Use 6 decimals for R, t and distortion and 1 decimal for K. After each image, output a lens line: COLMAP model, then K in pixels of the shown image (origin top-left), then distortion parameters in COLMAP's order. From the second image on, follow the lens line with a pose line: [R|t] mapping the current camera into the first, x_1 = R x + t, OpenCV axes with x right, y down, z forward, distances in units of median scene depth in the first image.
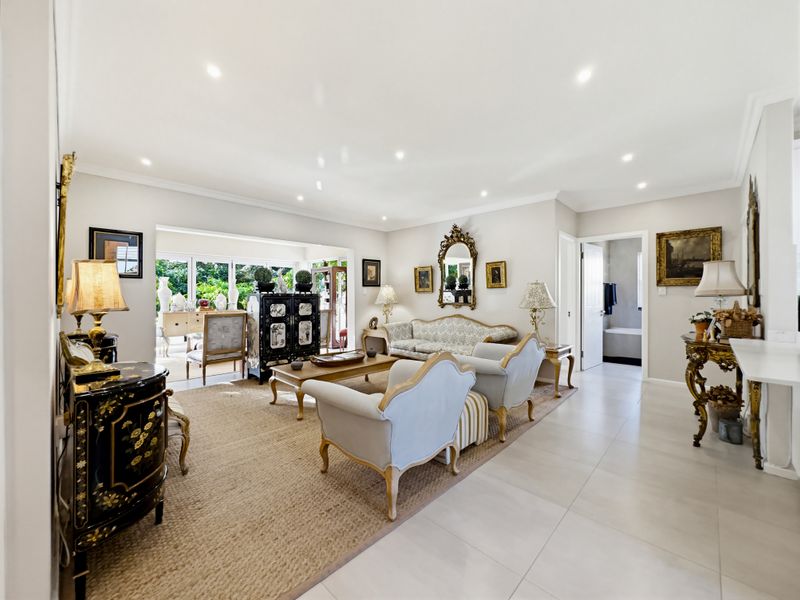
lens RADIAL K [[321.7, 0, 396.8], [0, 321.7, 295.7], [0, 0, 1]] dist [-0.001518, 0.000010]
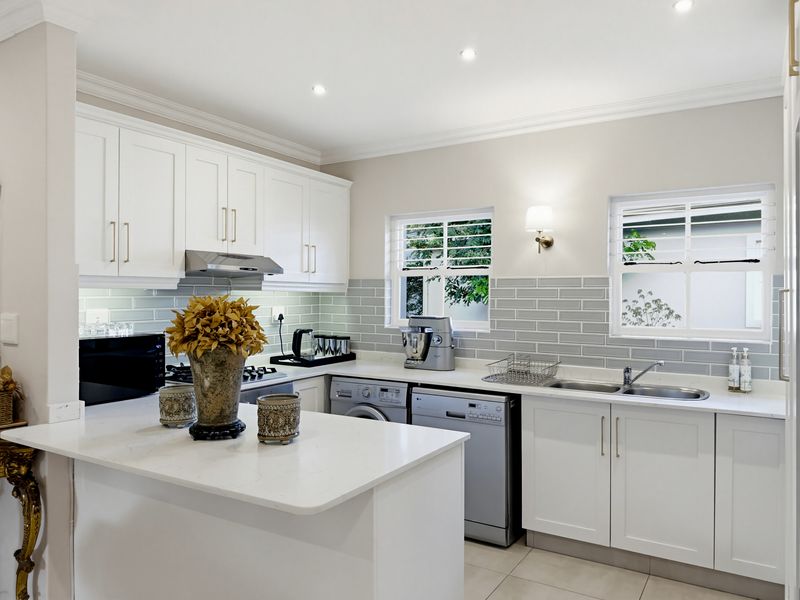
lens RADIAL K [[578.2, 0, 388.4], [0, 578.2, 293.9], [0, 0, 1]] dist [0.099905, -0.142659]
pose [[-0.214018, -0.000120, 0.976830, -0.012295], [-0.001083, 0.999999, -0.000114, -0.050306], [-0.976829, -0.001082, -0.214018, 0.325427]]
